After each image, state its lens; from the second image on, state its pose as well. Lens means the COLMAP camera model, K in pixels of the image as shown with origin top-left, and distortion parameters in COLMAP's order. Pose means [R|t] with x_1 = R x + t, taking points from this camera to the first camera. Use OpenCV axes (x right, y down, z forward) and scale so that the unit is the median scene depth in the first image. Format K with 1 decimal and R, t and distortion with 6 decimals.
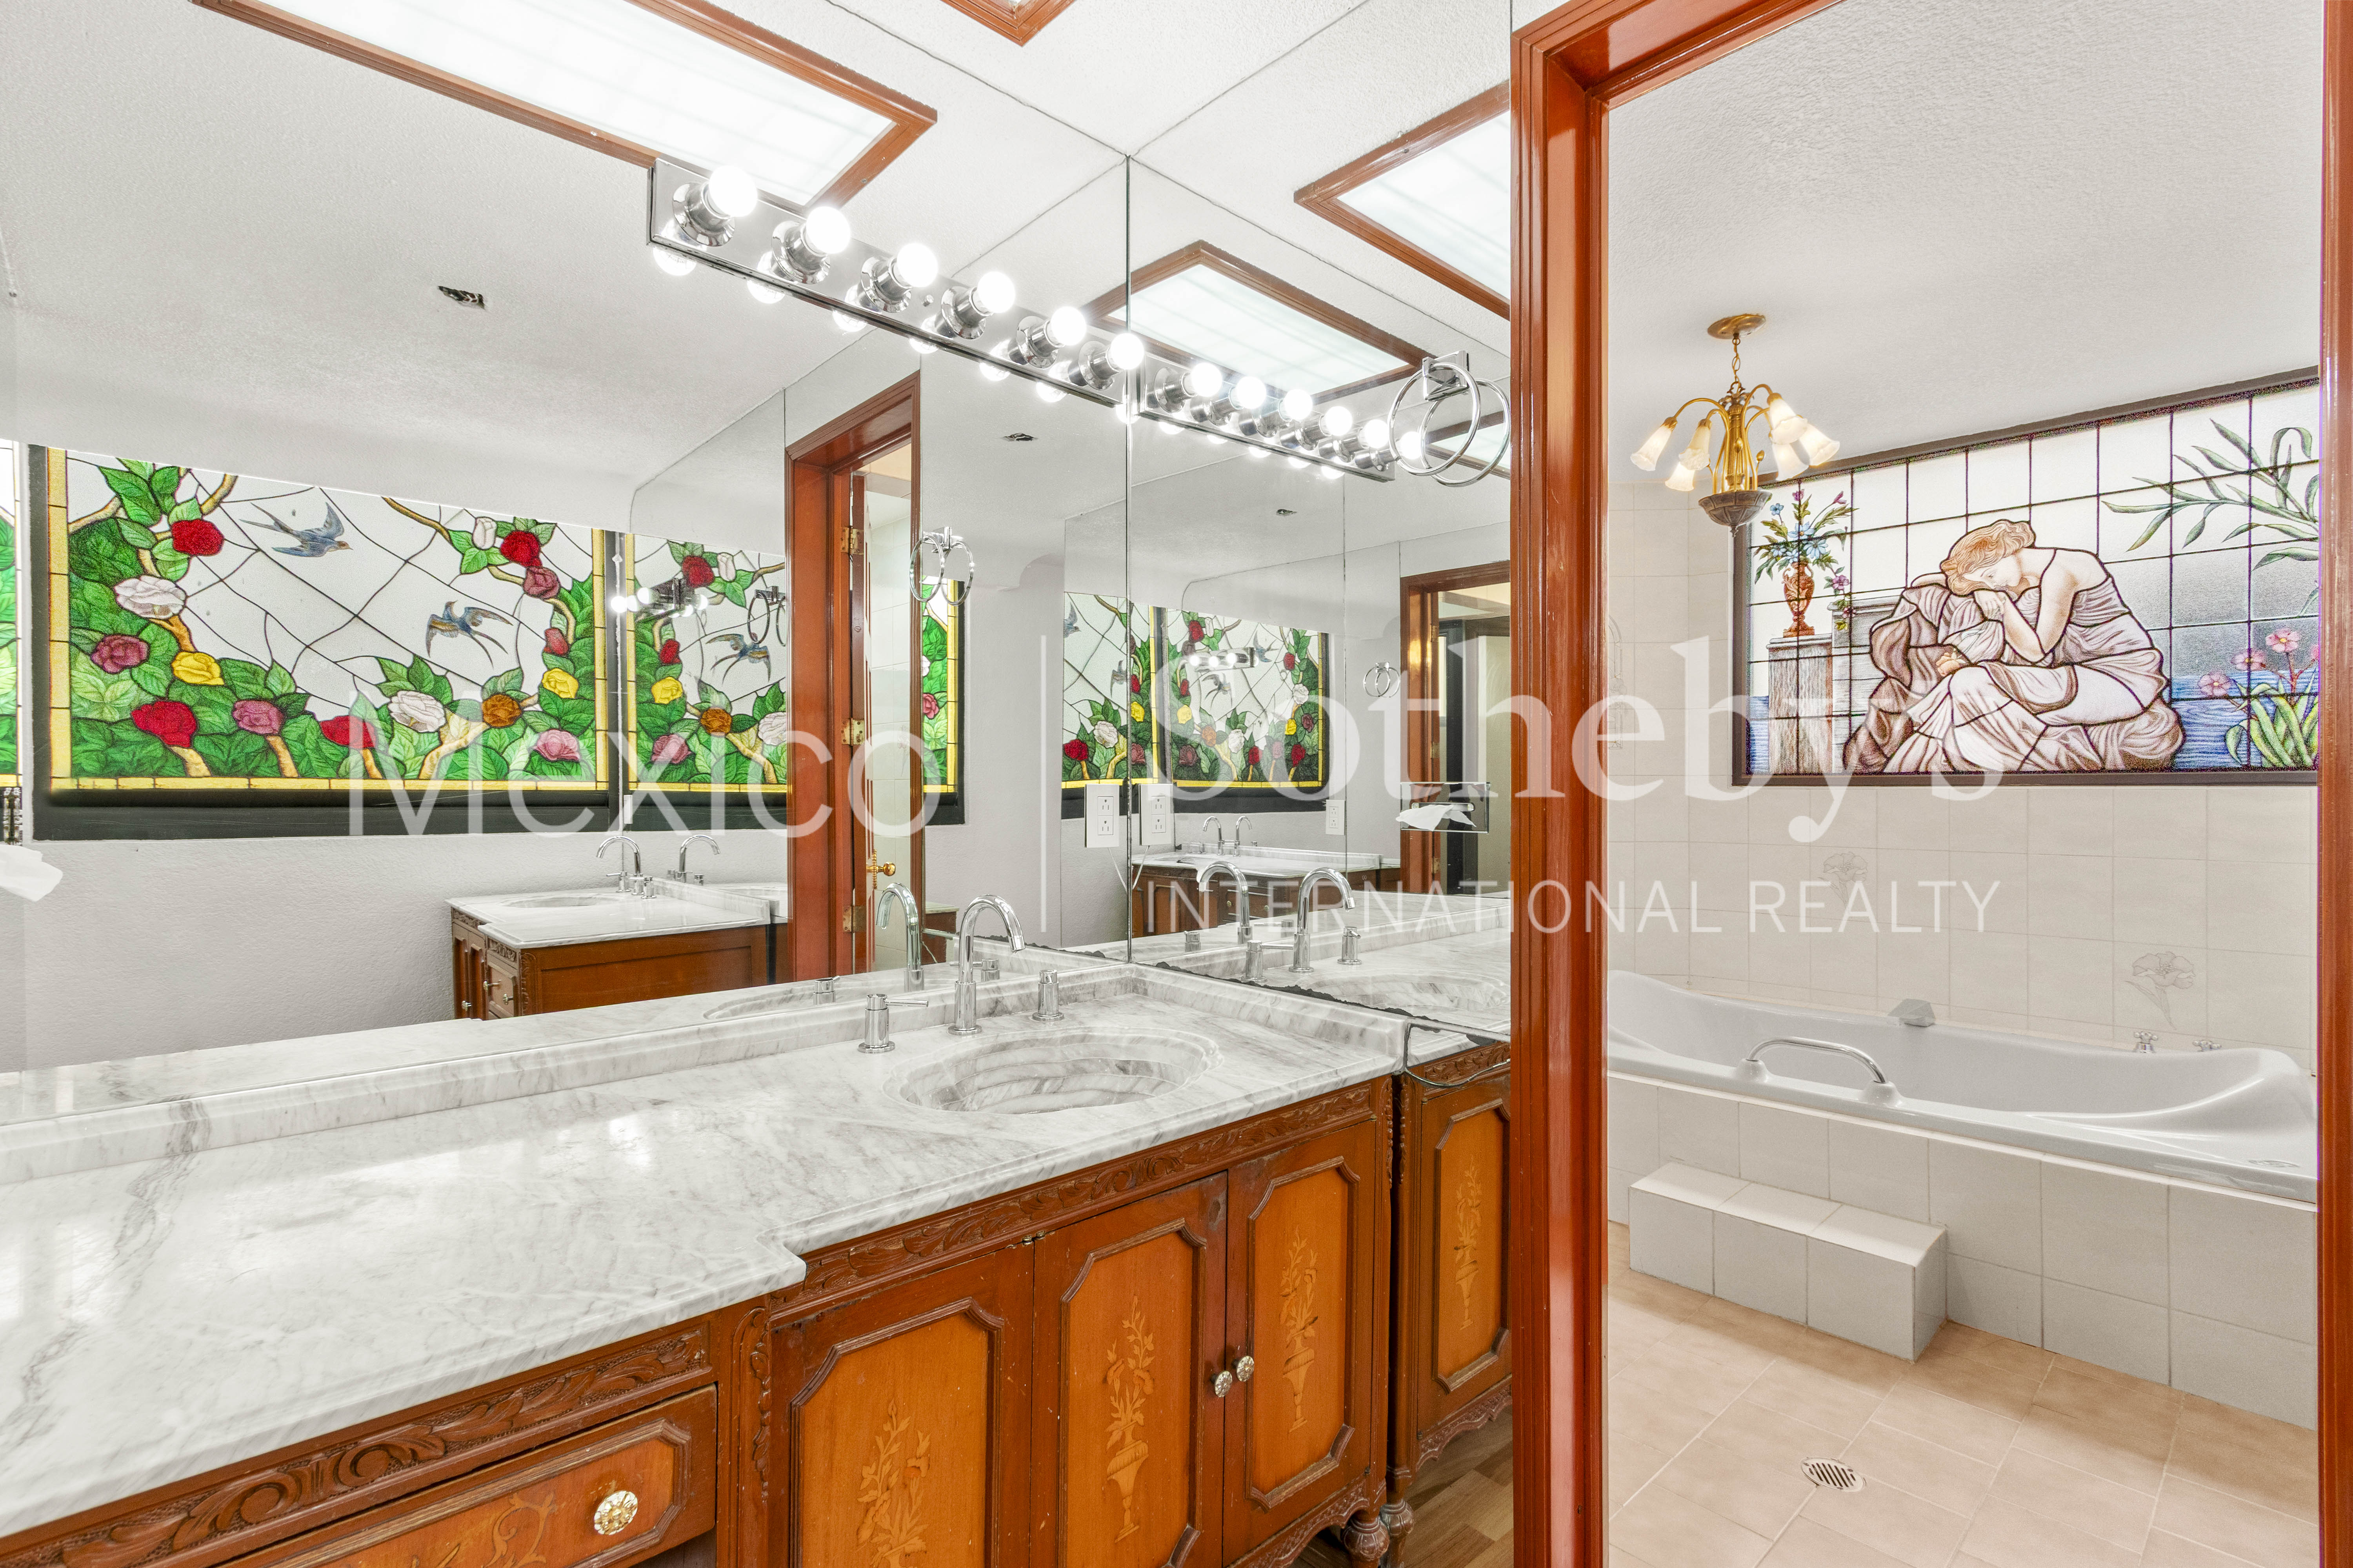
lens RADIAL K [[1092.6, 0, 1165.3], [0, 1092.6, 790.9], [0, 0, 1]] dist [0.002972, -0.000625]
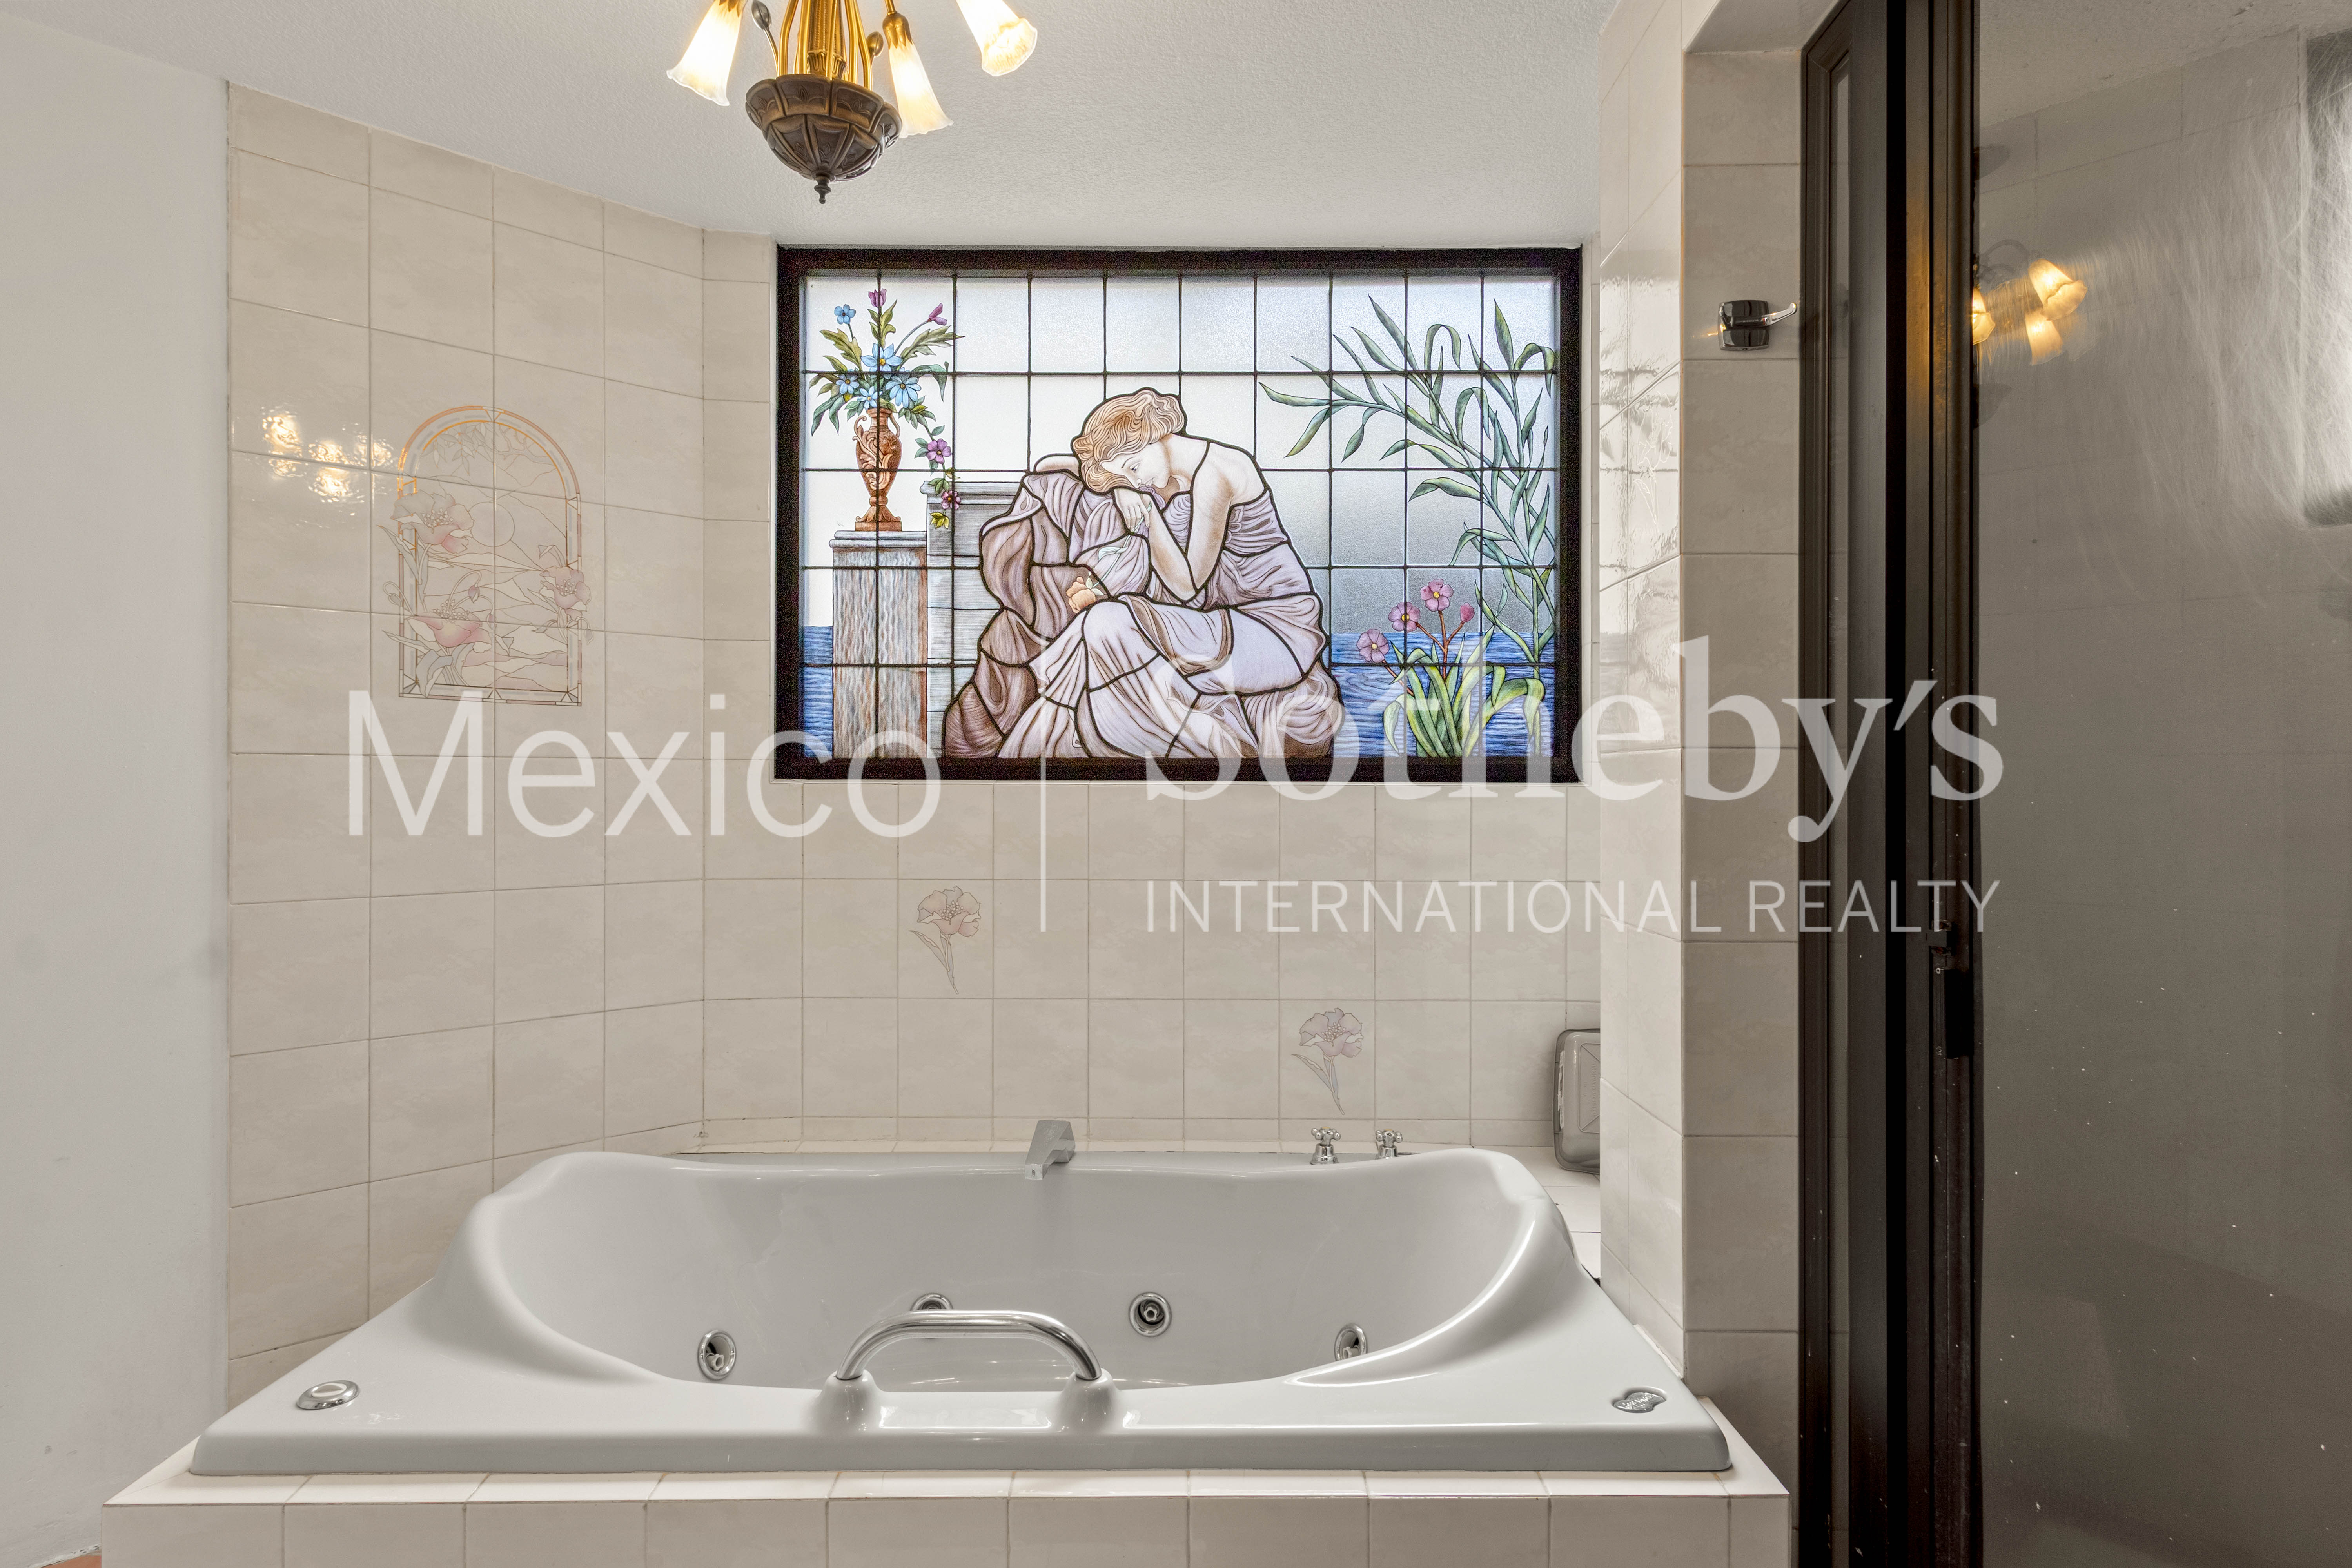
lens RADIAL K [[1276.1, 0, 1170.3], [0, 1276.1, 782.1], [0, 0, 1]] dist [-0.000653, 0.000203]
pose [[0.688390, 0.001364, 0.725340, 0.200488], [-0.001210, 0.999999, -0.000732, -0.002771], [-0.725340, -0.000373, 0.688391, 0.445297]]
